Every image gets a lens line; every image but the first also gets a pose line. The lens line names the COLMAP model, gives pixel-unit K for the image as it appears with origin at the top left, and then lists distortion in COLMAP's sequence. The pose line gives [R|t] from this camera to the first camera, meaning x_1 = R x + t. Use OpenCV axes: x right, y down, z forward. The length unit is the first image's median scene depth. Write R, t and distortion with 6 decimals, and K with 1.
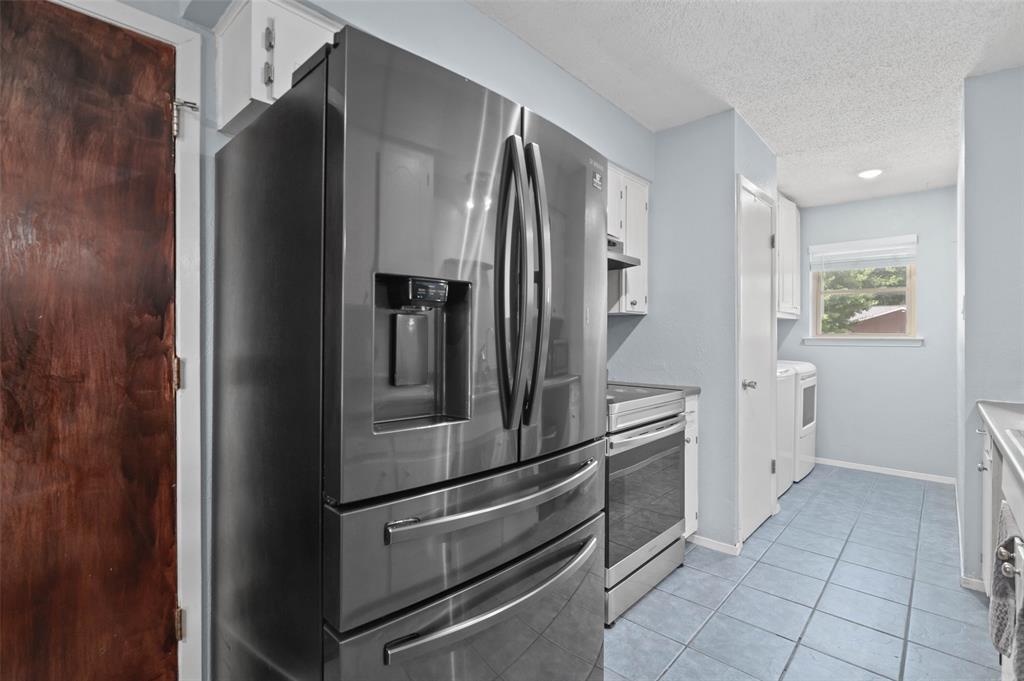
lens RADIAL K [[473.9, 0, 509.3], [0, 473.9, 338.3], [0, 0, 1]] dist [-0.009708, 0.001444]
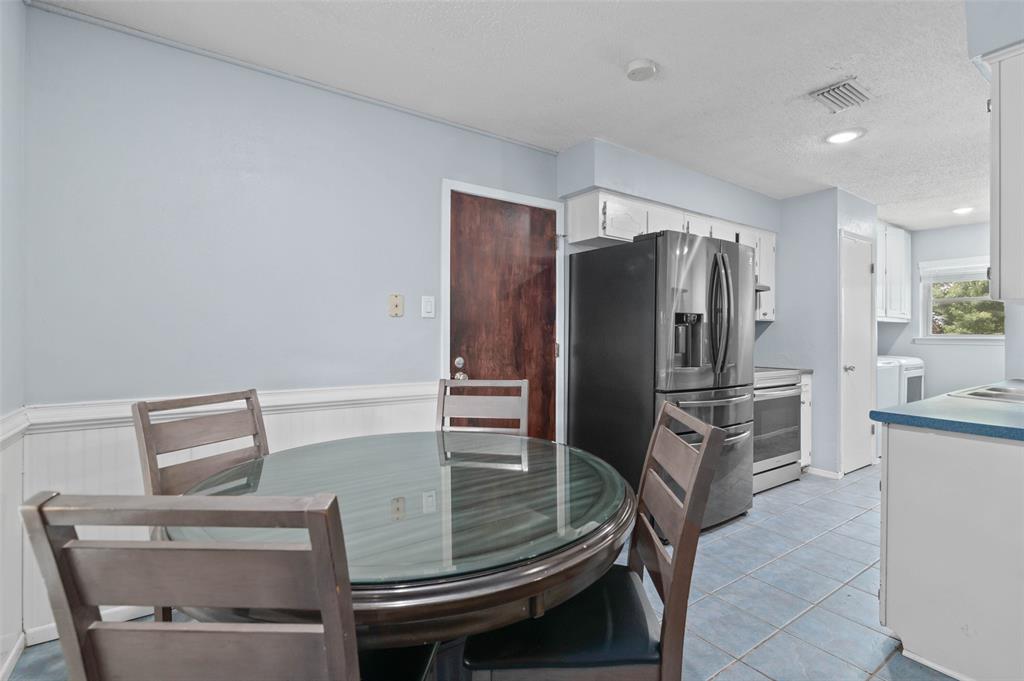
lens RADIAL K [[473.9, 0, 512.8], [0, 473.9, 334.8], [0, 0, 1]] dist [-0.009708, 0.001444]
pose [[0.976747, 0.003374, -0.214369, -0.225661], [-0.004983, 0.999963, -0.006964, 0.008215], [0.214338, 0.007870, 0.976728, -0.731098]]
